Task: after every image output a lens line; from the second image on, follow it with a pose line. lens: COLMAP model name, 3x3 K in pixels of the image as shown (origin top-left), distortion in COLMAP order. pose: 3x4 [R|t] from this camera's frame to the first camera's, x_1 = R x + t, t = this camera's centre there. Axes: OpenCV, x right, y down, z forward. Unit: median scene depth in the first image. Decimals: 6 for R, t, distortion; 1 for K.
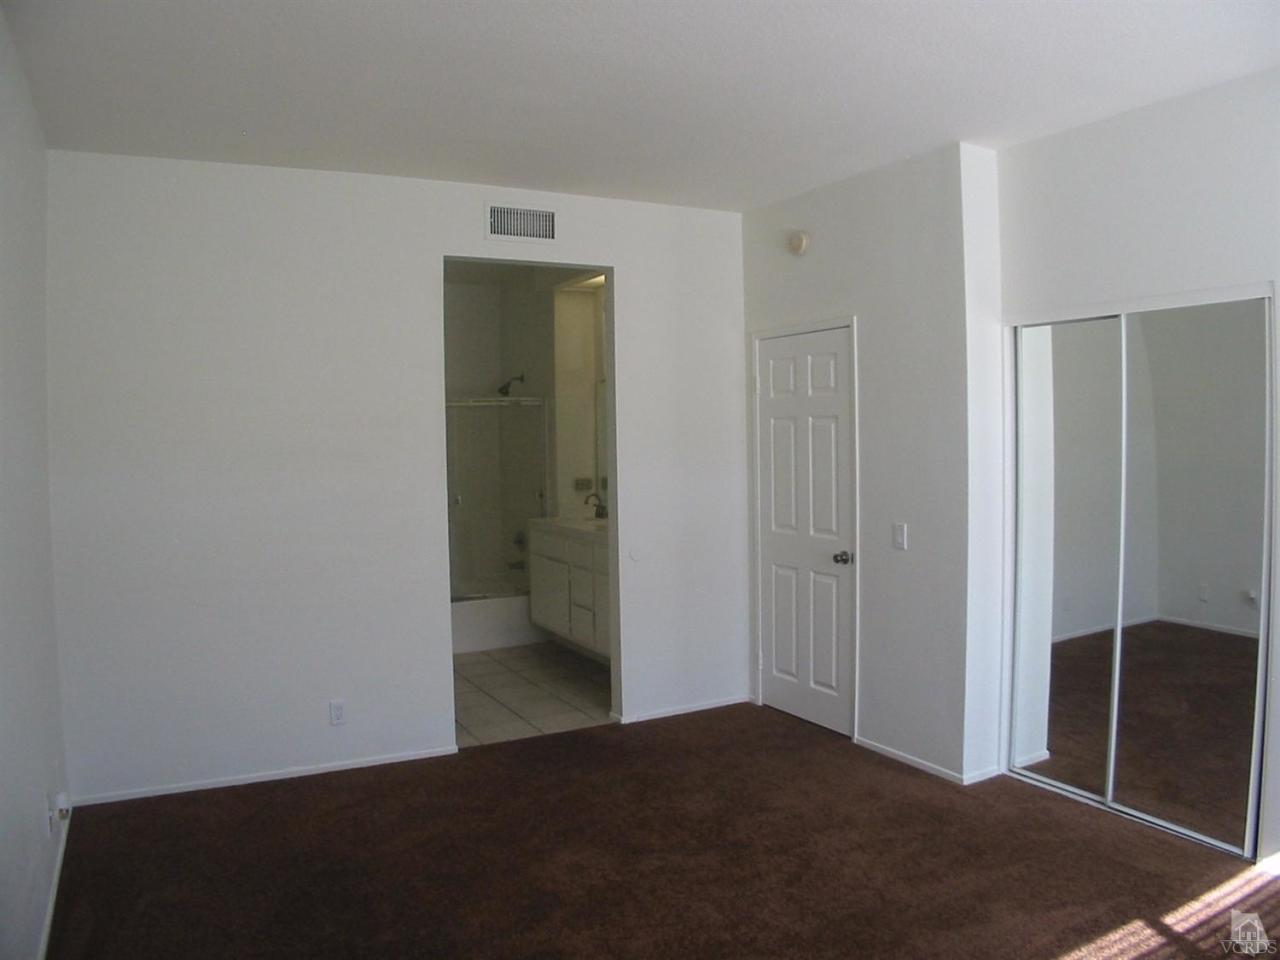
lens RADIAL K [[947.6, 0, 640.0], [0, 947.6, 480.0], [0, 0, 1]] dist [-0.187182, 0.079144]
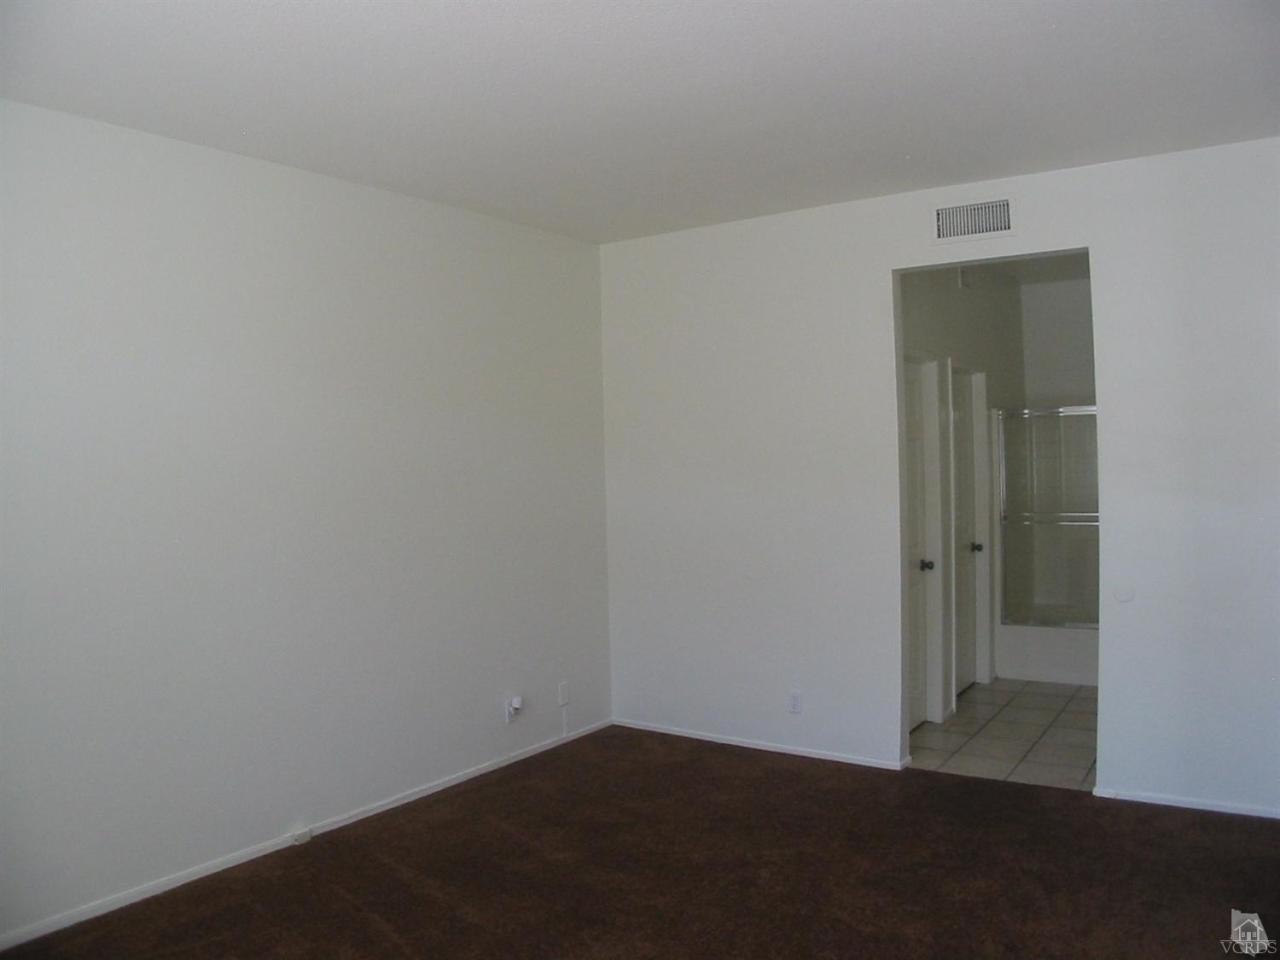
lens RADIAL K [[947.6, 0, 640.0], [0, 947.6, 480.0], [0, 0, 1]] dist [-0.187182, 0.079144]
pose [[0.461098, 0.023433, -0.887040, 0.532018], [-0.028559, 0.999525, 0.011559, -0.018322], [0.886889, 0.020003, 0.461549, 0.293790]]
